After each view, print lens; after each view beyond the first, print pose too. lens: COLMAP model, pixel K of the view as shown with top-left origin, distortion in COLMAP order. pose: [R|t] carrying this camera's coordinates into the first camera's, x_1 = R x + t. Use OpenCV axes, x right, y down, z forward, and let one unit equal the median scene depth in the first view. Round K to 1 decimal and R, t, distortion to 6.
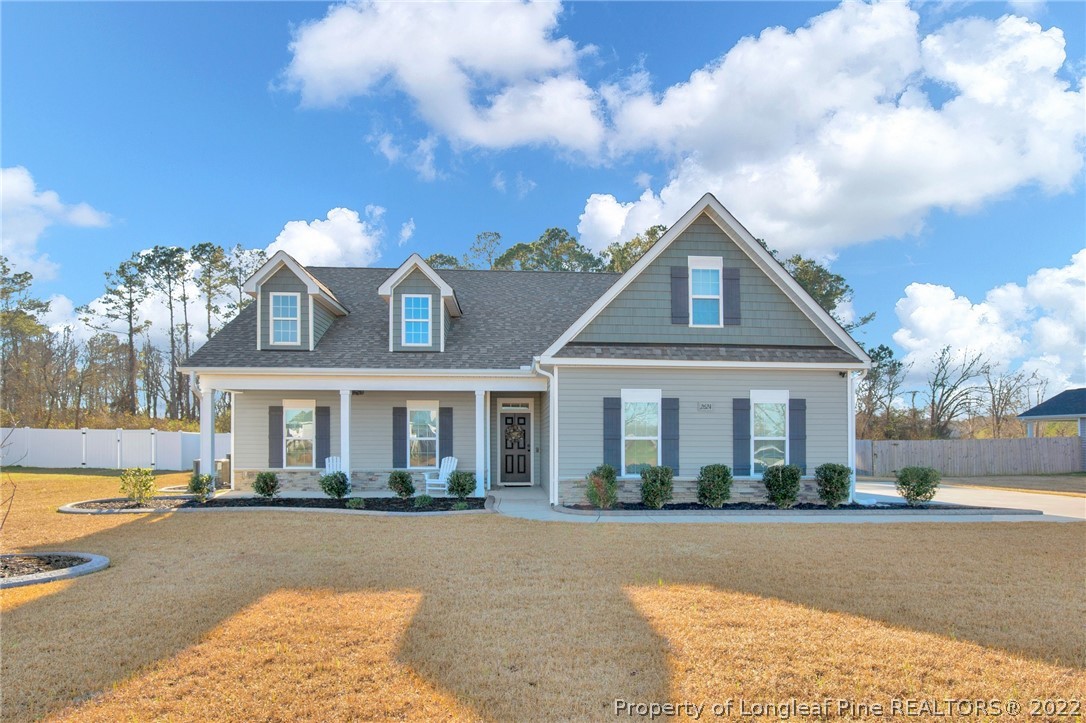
lens RADIAL K [[619.6, 0, 545.3], [0, 619.6, 451.3], [0, 0, 1]] dist [-0.000616, 0.000048]
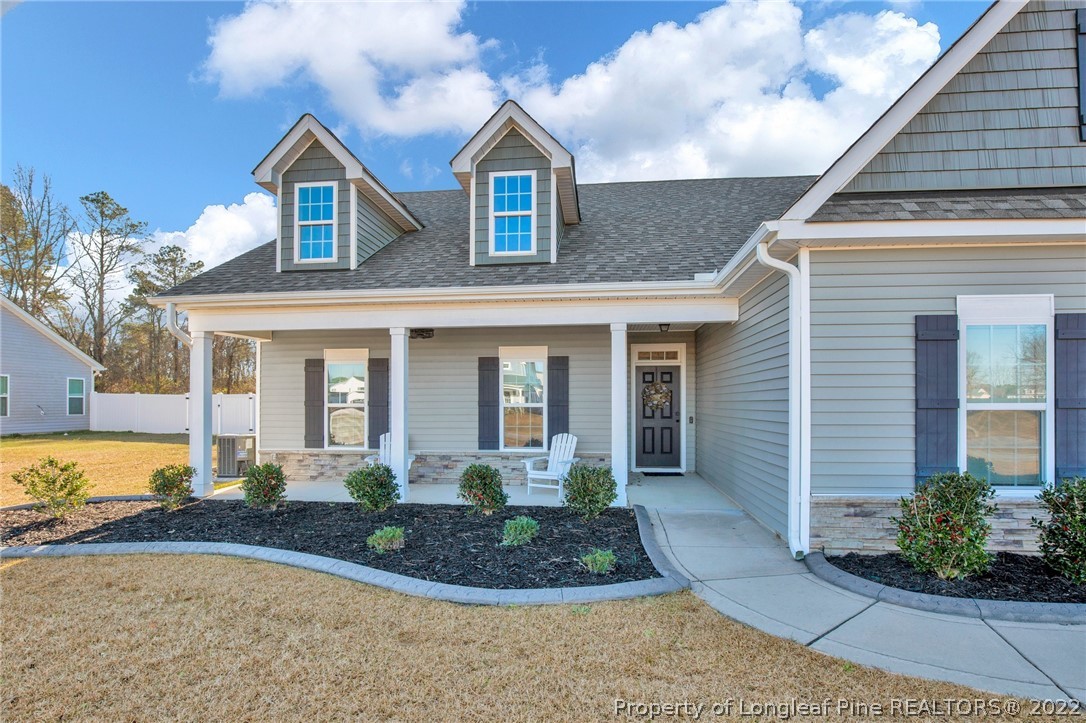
lens RADIAL K [[527.7, 0, 544.4], [0, 527.7, 407.5], [0, 0, 1]] dist [-0.001264, -0.000035]
pose [[0.985366, -0.001806, -0.170443, -0.089425], [0.000995, 0.999988, -0.004842, -0.016398], [0.170450, 0.004602, 0.985356, 0.501837]]
